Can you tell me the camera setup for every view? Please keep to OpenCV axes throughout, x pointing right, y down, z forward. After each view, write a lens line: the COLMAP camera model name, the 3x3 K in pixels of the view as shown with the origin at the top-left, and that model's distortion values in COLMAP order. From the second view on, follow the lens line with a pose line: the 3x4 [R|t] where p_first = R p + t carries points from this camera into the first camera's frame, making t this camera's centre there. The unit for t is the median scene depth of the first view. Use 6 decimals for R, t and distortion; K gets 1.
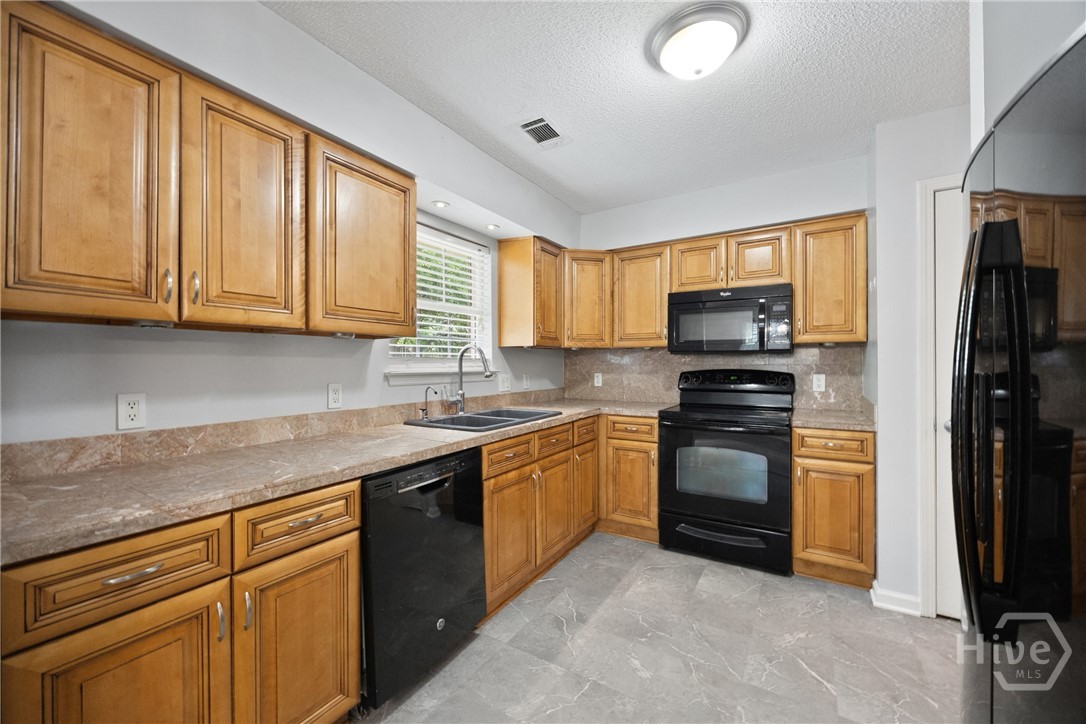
lens RADIAL K [[422.4, 0, 540.7], [0, 422.4, 363.3], [0, 0, 1]] dist [-0.001424, 0.000010]
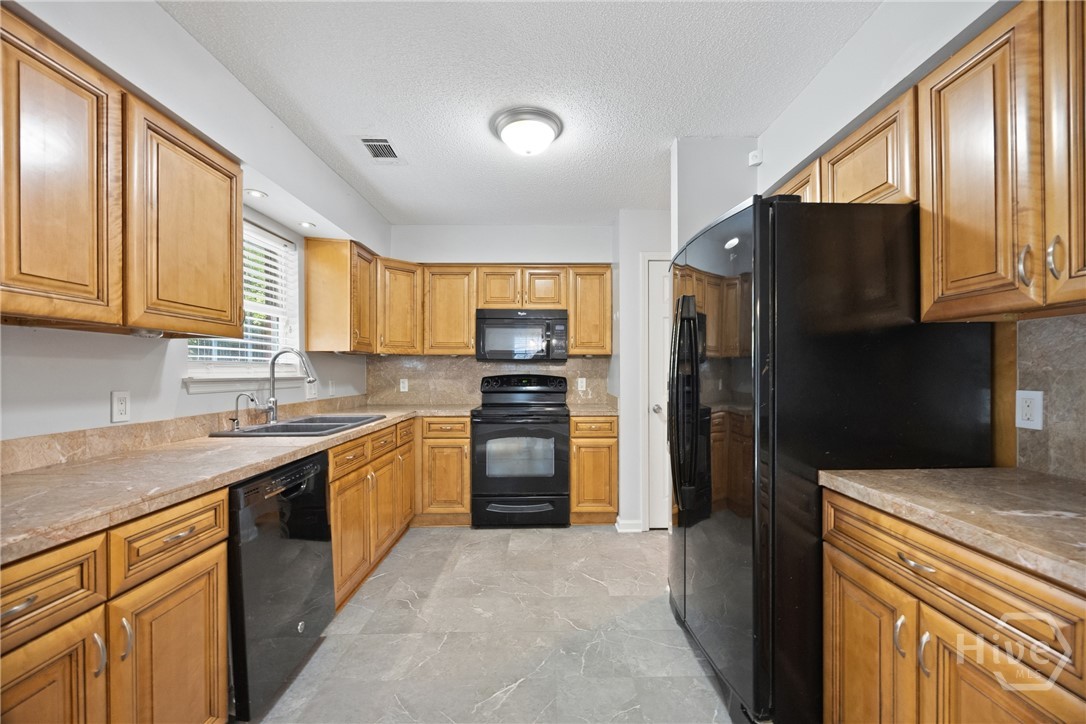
lens RADIAL K [[425.6, 0, 555.8], [0, 425.6, 371.3], [0, 0, 1]] dist [-0.002055, -0.000067]
pose [[0.836490, 0.001782, 0.547980, -0.212722], [-0.001817, 0.999998, -0.000479, 0.007230], [-0.547979, -0.000595, 0.836492, -0.131566]]
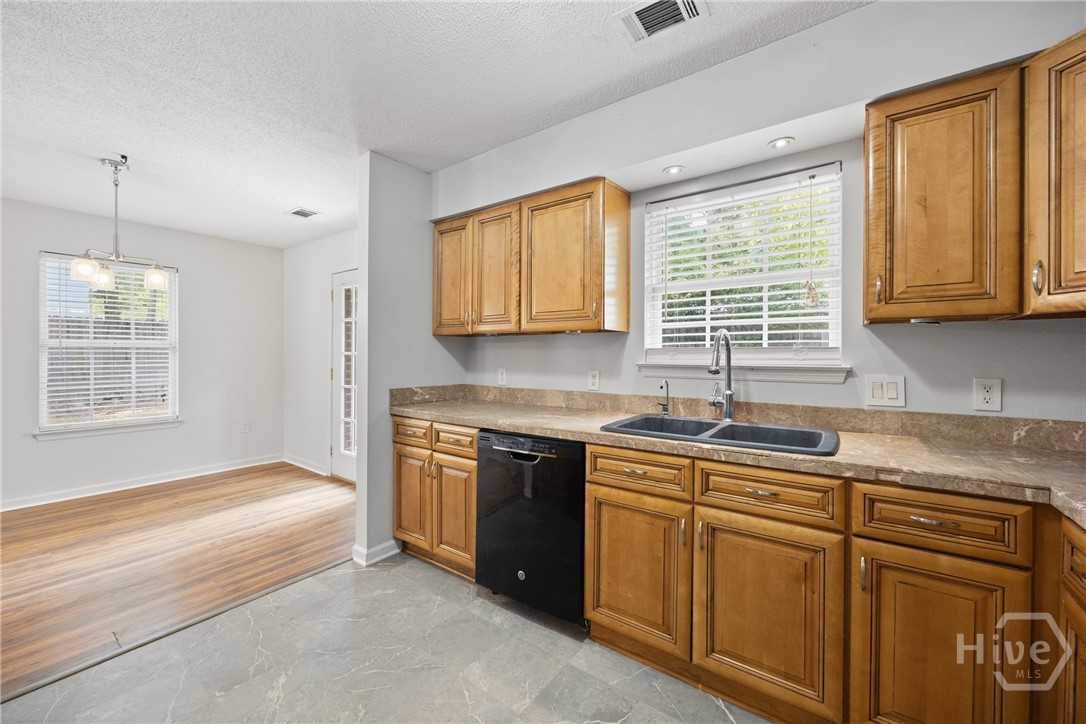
lens RADIAL K [[426.8, 0, 542.3], [0, 426.8, 358.4], [0, 0, 1]] dist [-0.000369, -0.000168]
pose [[-0.078099, 0.010453, -0.996891, 0.703718], [-0.002911, 0.999938, 0.010713, -0.000159], [0.996941, 0.003738, -0.078064, 0.859902]]
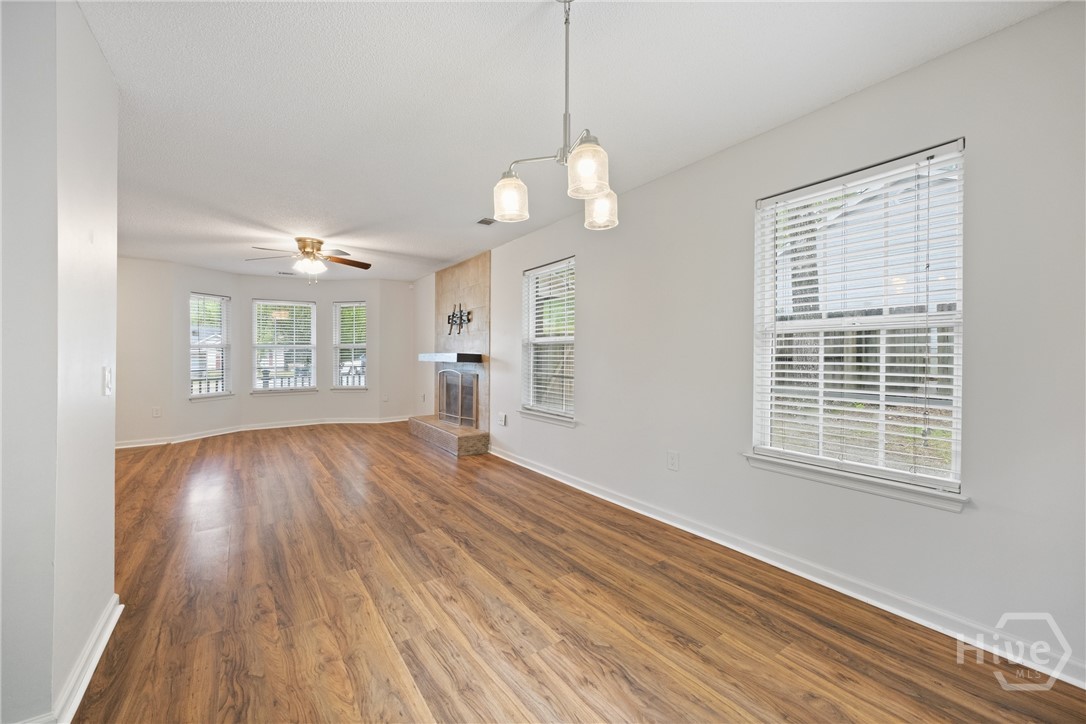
lens RADIAL K [[429.4, 0, 544.8], [0, 429.4, 338.9], [0, 0, 1]] dist [-0.000666, -0.000093]
pose [[-0.919920, 0.020194, 0.391586, -0.670006], [0.007759, 0.999415, -0.033312, 0.026231], [-0.392030, -0.027606, -0.919538, 0.161948]]
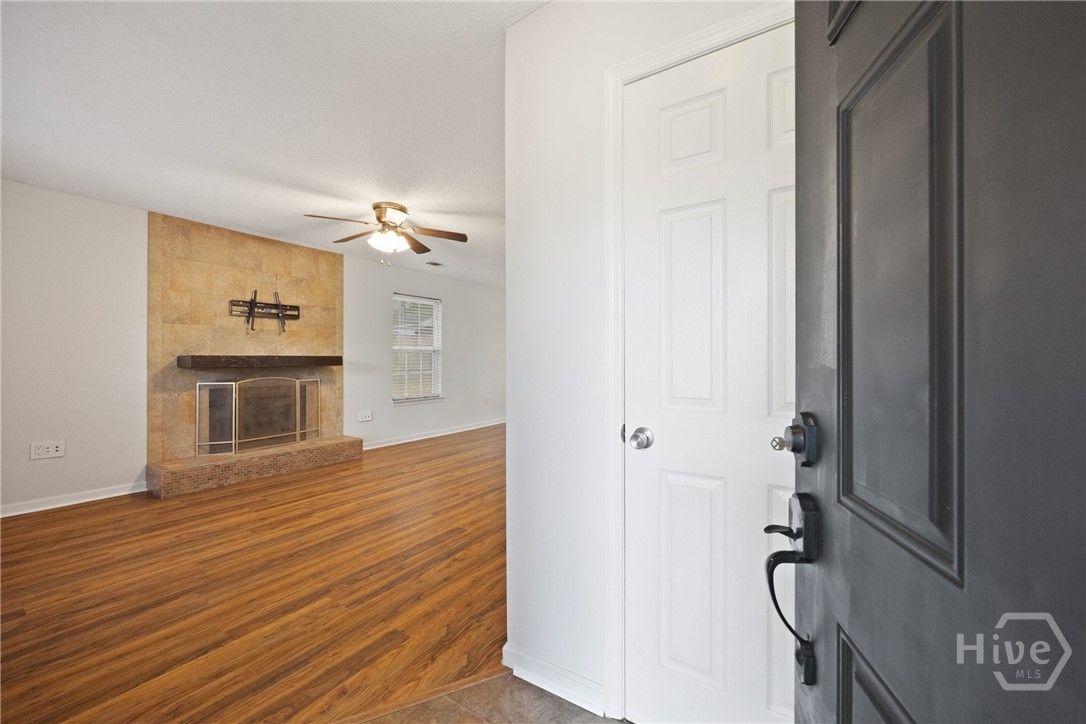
lens RADIAL K [[426.8, 0, 542.3], [0, 426.8, 358.4], [0, 0, 1]] dist [-0.000369, -0.000168]
pose [[-0.031911, 0.000922, -0.999490, 2.871765], [-0.002228, 0.999997, 0.000994, 0.027925], [0.999488, 0.002258, -0.031909, -0.713041]]
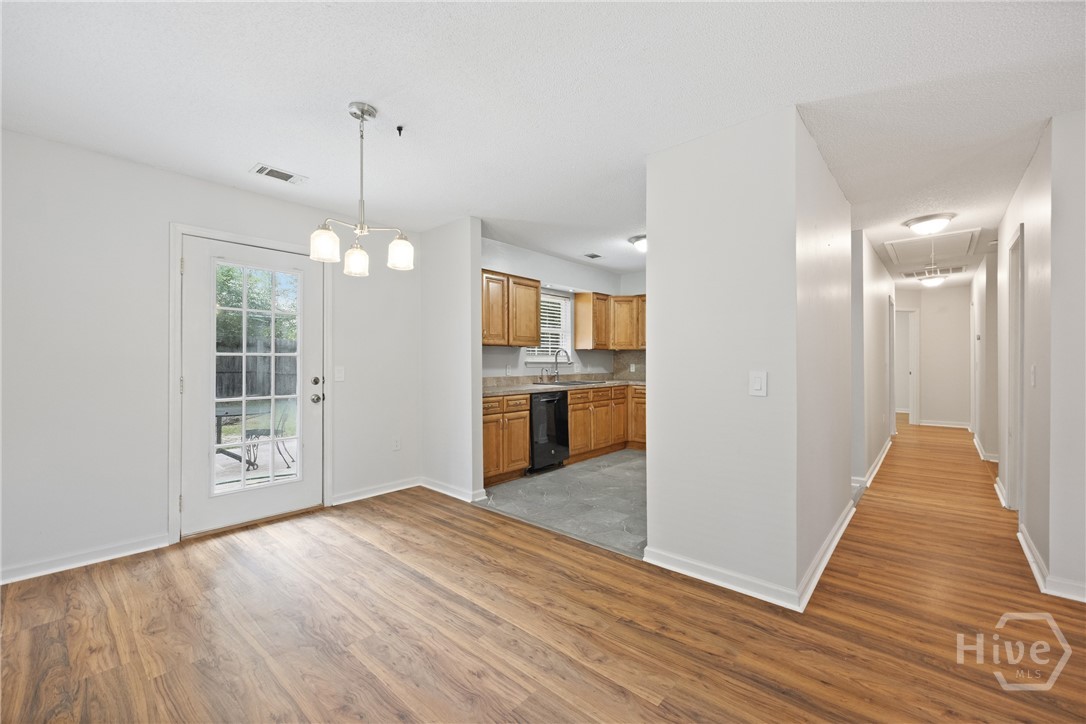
lens RADIAL K [[439.4, 0, 546.0], [0, 439.4, 360.3], [0, 0, 1]] dist [-0.001834, -0.000320]
pose [[0.986664, 0.003060, -0.162740, 0.135121], [-0.003164, 0.999995, -0.000380, 0.016735], [0.162738, 0.000889, 0.986669, -1.368661]]
